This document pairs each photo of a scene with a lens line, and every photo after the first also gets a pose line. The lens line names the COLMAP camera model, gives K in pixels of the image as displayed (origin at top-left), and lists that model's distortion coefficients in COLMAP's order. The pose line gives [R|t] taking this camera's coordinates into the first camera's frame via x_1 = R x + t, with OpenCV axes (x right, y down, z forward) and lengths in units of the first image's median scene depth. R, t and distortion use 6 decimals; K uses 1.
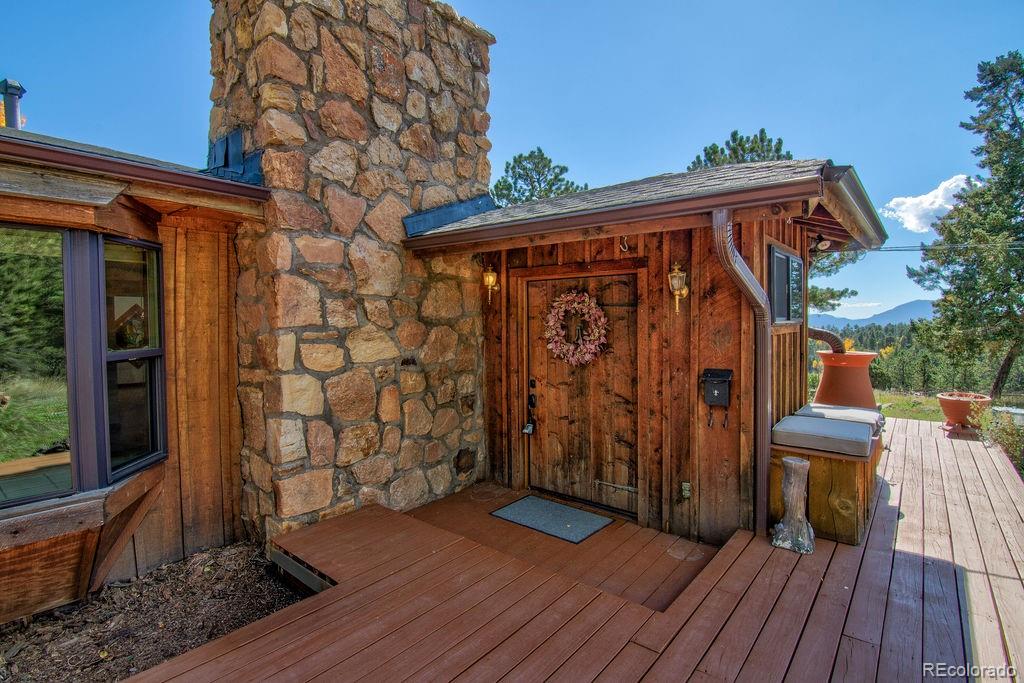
lens RADIAL K [[494.1, 0, 504.1], [0, 494.1, 340.2], [0, 0, 1]] dist [-0.021202, -0.002590]
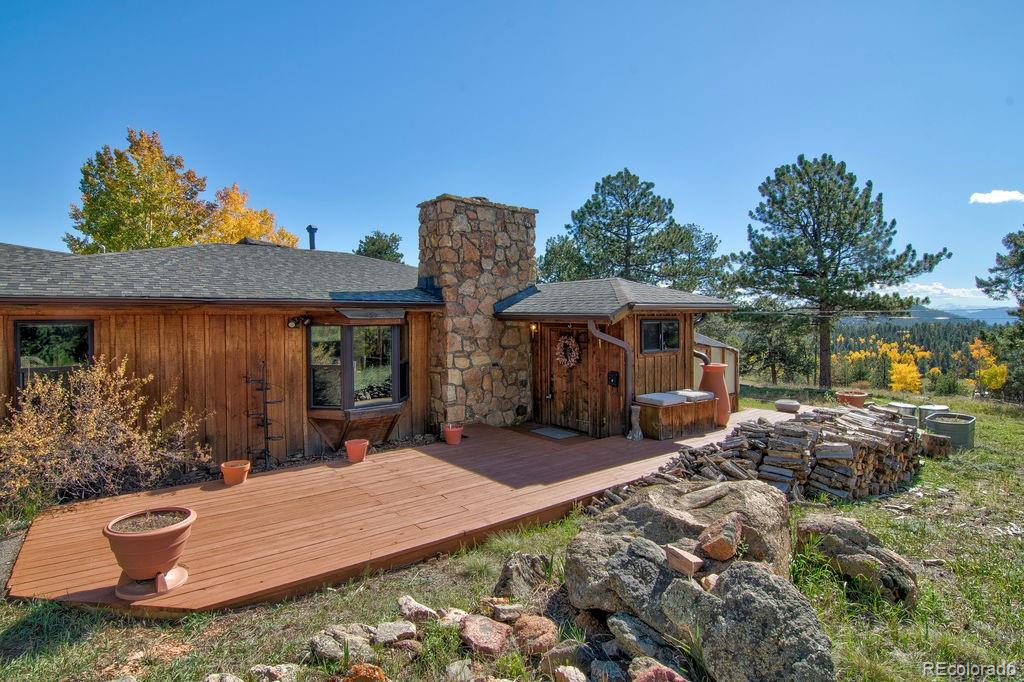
lens RADIAL K [[494.1, 0, 514.5], [0, 494.1, 337.0], [0, 0, 1]] dist [-0.021202, -0.002590]
pose [[0.982188, 0.012695, -0.187470, 0.332751], [-0.012085, 0.999917, 0.004392, -0.099090], [0.187510, -0.002048, 0.982261, -1.280817]]
